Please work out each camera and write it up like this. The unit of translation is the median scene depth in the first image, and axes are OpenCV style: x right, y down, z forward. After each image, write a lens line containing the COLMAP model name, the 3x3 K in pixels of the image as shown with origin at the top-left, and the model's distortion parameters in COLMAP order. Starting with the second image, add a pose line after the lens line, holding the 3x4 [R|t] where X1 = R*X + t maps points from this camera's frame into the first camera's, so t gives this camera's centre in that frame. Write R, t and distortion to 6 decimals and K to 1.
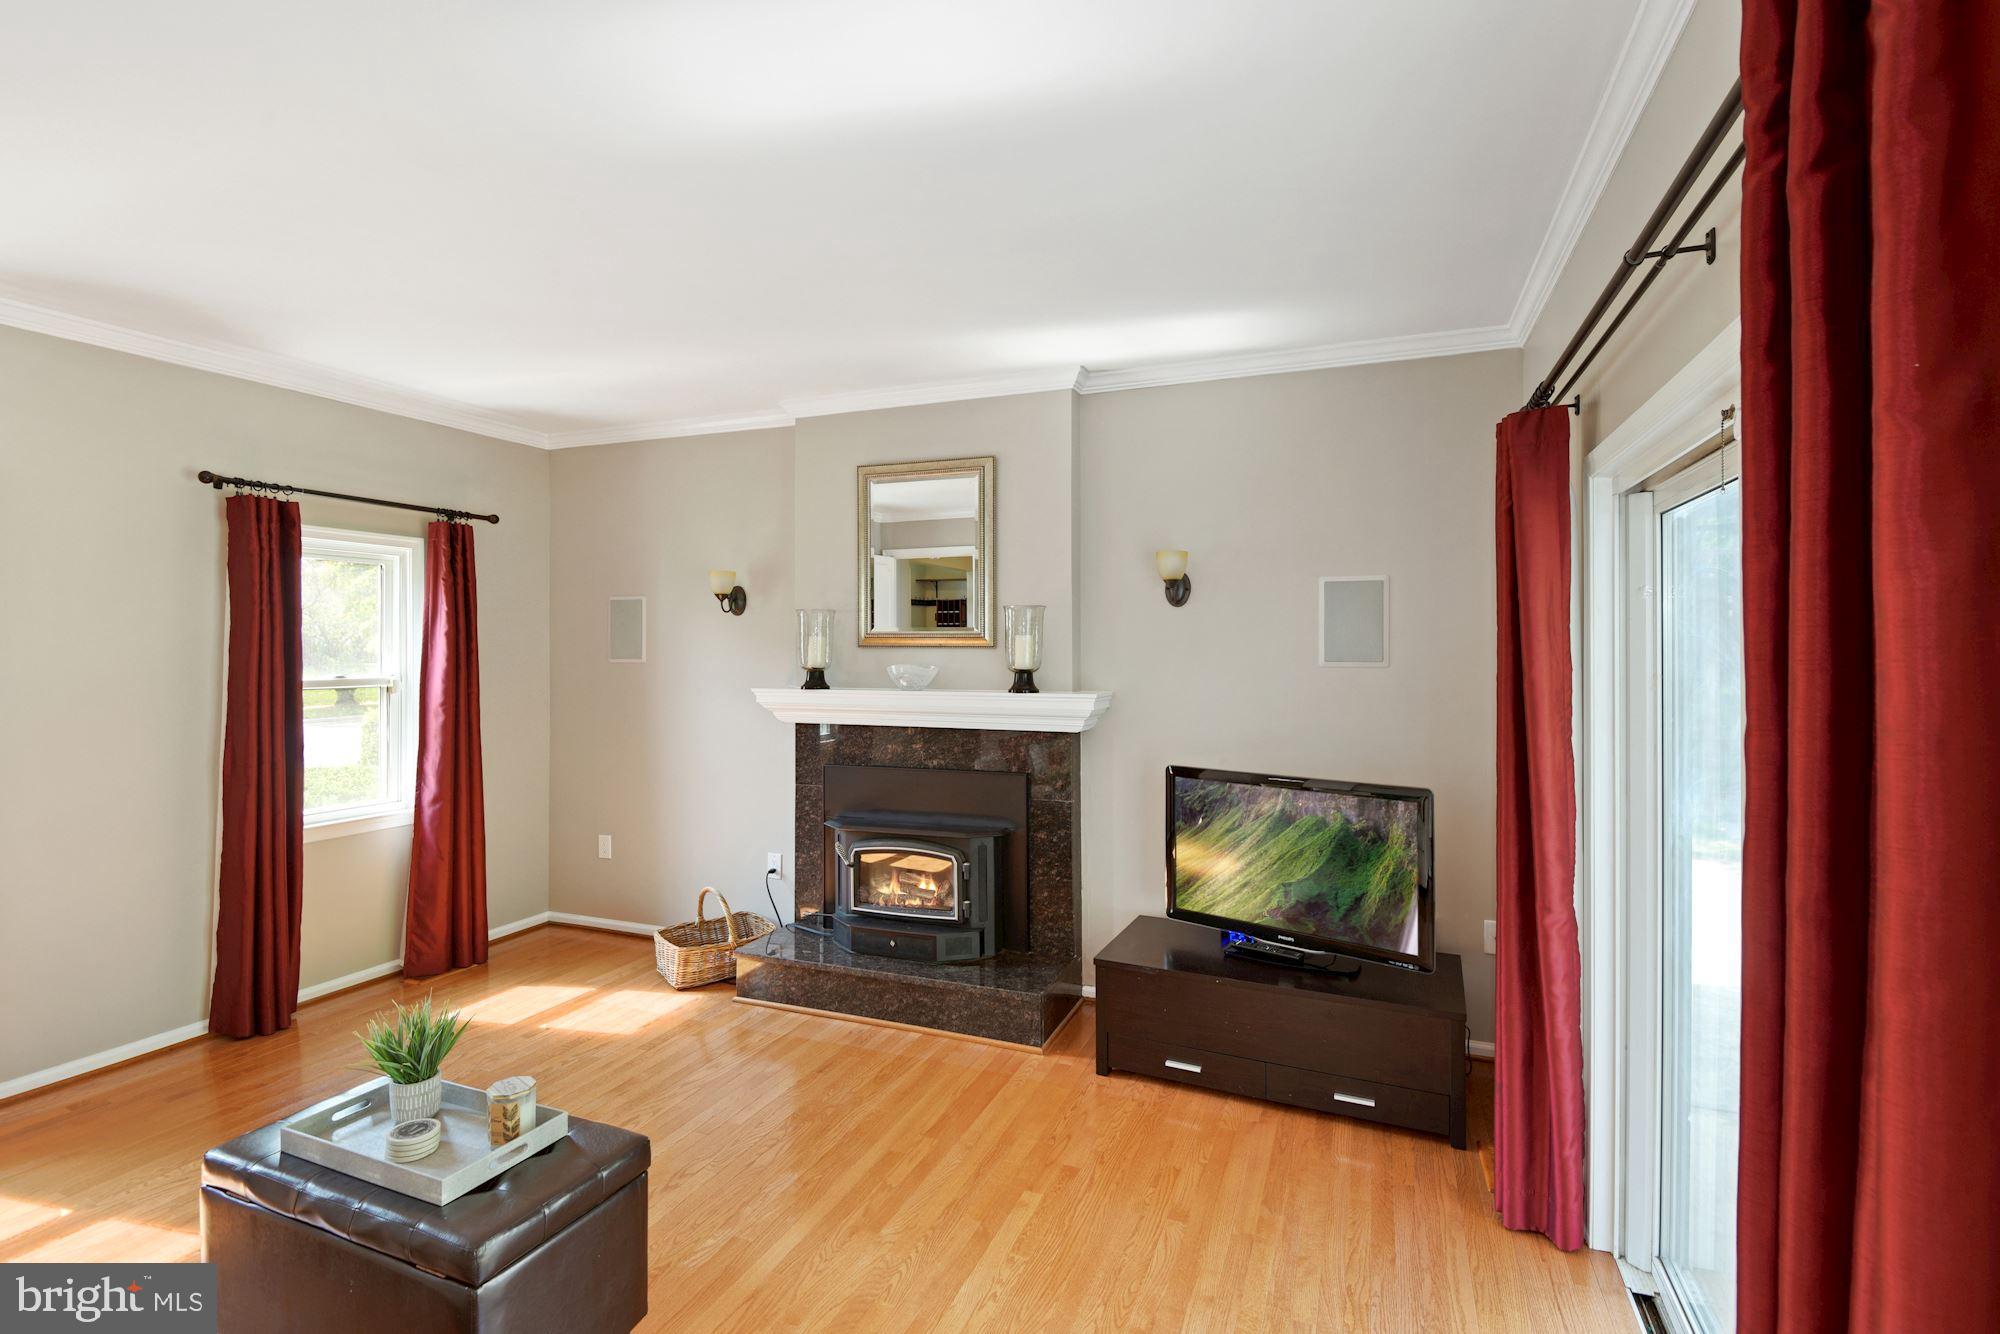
lens RADIAL K [[926.0, 0, 1000.6], [0, 926.0, 659.1], [0, 0, 1]] dist [0.027691, 0.000012]
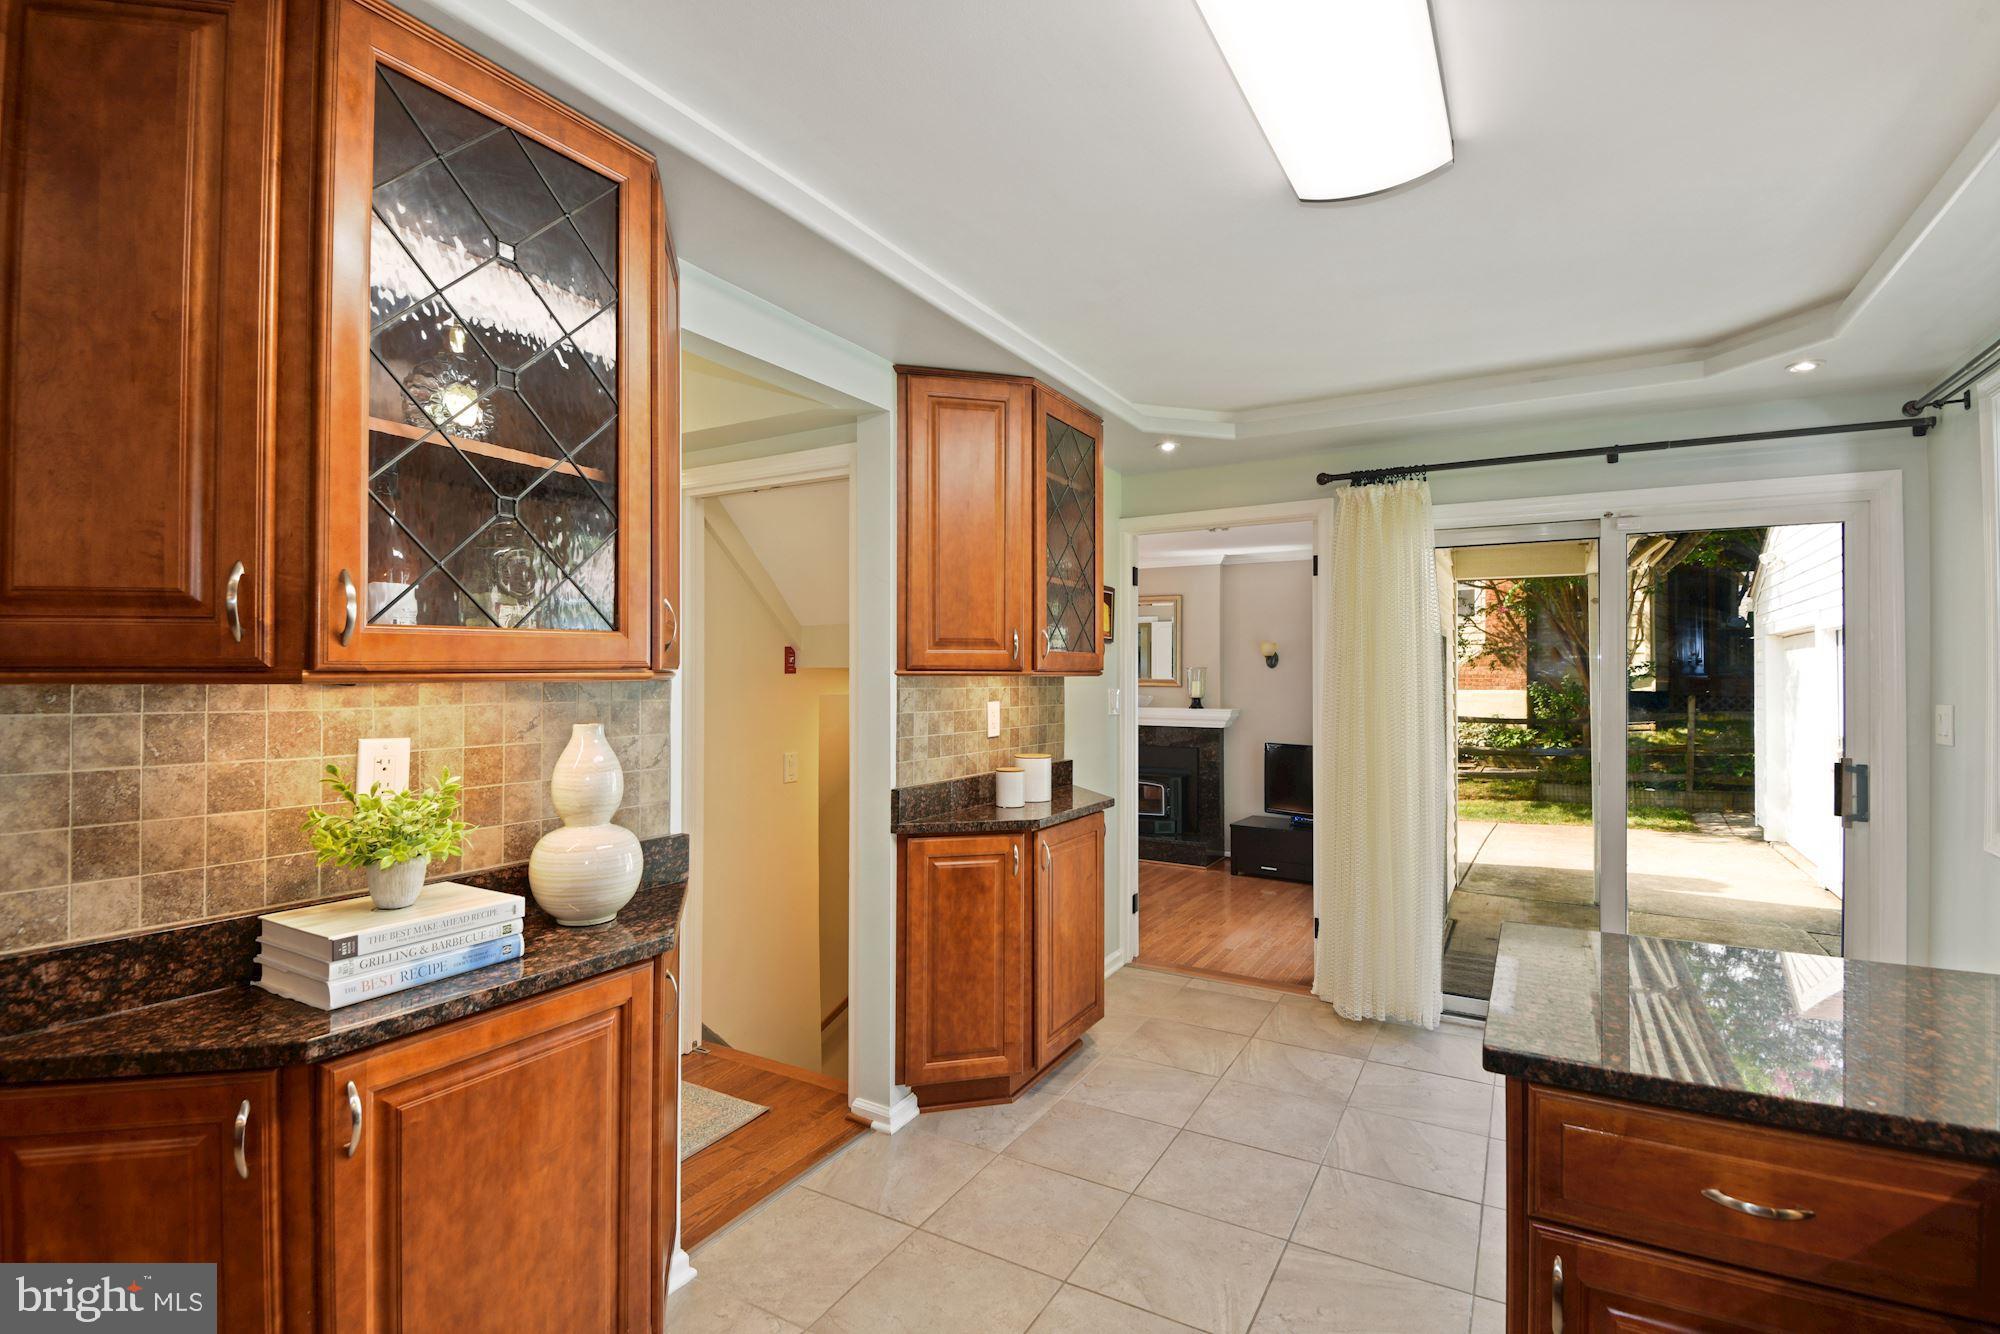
lens RADIAL K [[926.0, 0, 997.8], [0, 926.0, 663.8], [0, 0, 1]] dist [0.027691, 0.000012]
pose [[0.989342, 0.004374, -0.145545, -0.114302], [-0.006443, 0.999885, -0.013748, -0.033404], [0.145468, 0.014539, 0.989256, -1.143508]]
